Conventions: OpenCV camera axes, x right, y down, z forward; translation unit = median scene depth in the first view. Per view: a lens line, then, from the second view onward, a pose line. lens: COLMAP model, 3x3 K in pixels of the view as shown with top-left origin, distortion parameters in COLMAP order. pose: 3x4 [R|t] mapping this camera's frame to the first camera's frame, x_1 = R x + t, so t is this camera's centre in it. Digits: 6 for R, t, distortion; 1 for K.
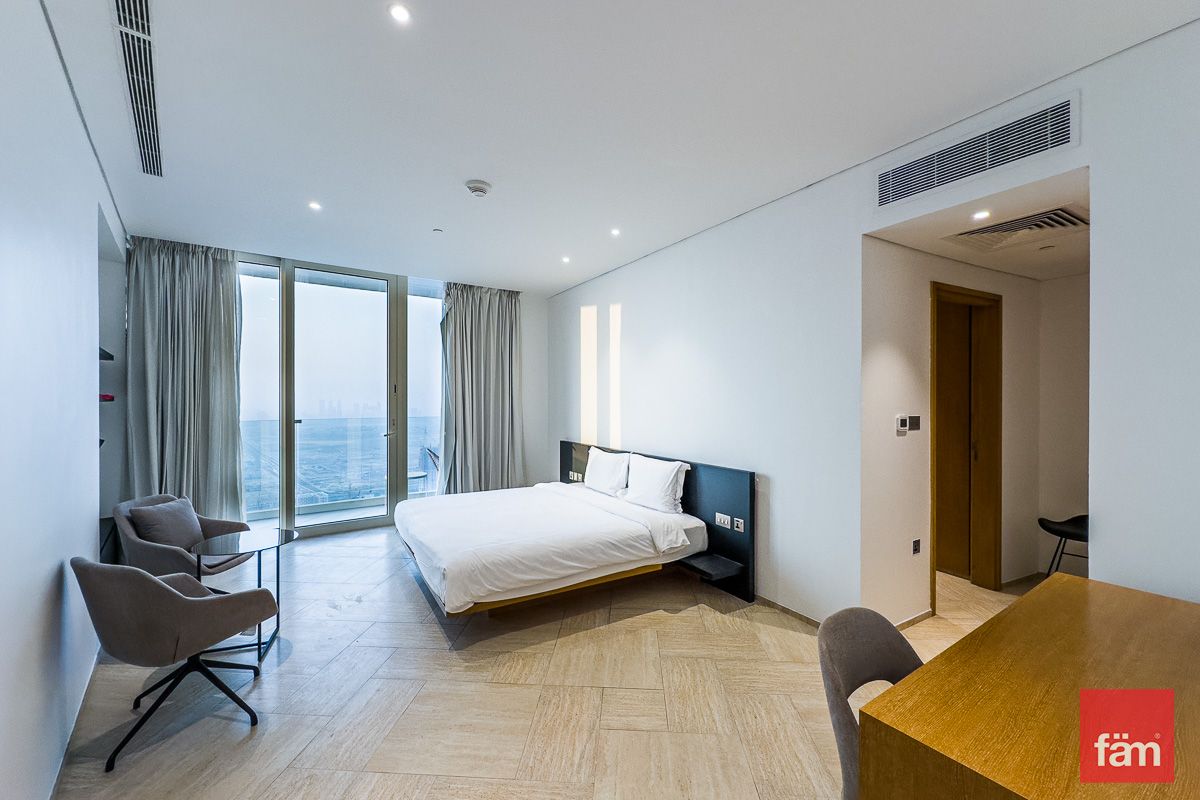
lens RADIAL K [[484.6, 0, 598.5], [0, 484.6, 397.8], [0, 0, 1]] dist [-0.002501, 0.000849]
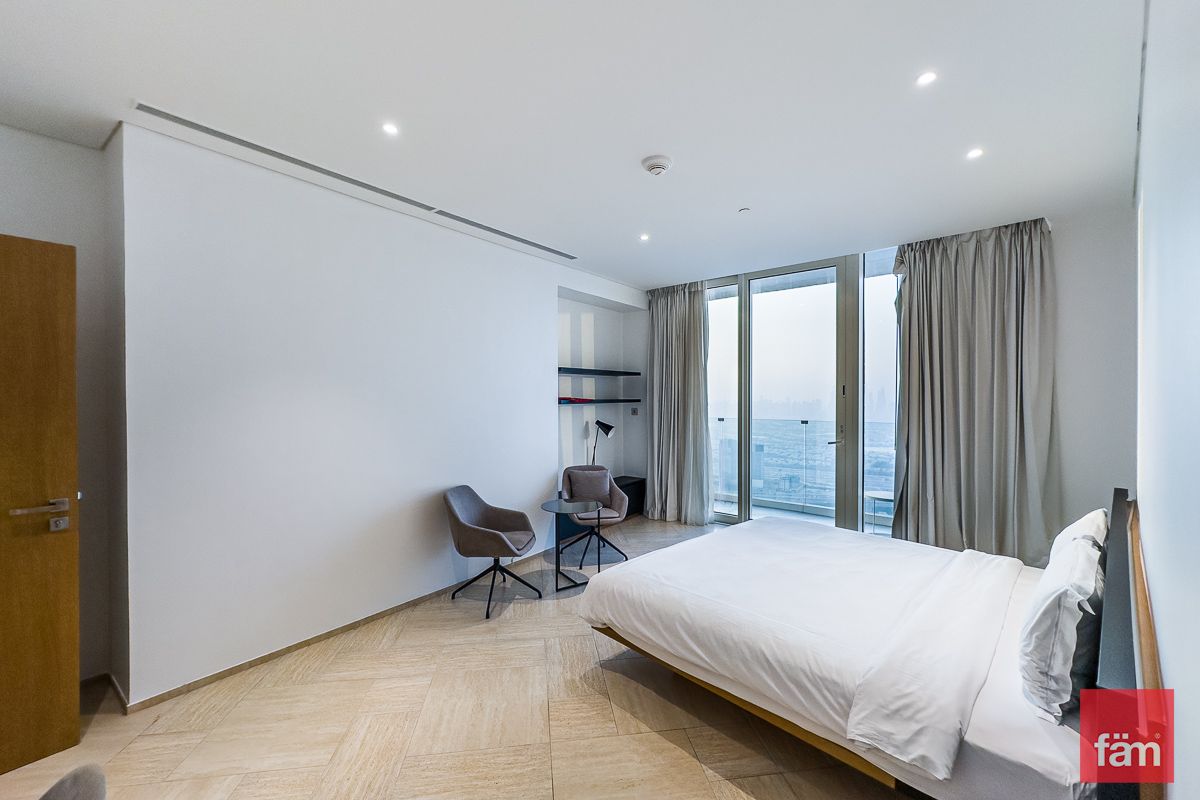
lens RADIAL K [[484.6, 0, 610.2], [0, 484.6, 399.2], [0, 0, 1]] dist [-0.002501, 0.000849]
pose [[0.201151, 0.006416, -0.979539, 0.434063], [0.004112, 0.999964, 0.007394, -0.013376], [0.979552, -0.005515, 0.201117, 0.543887]]
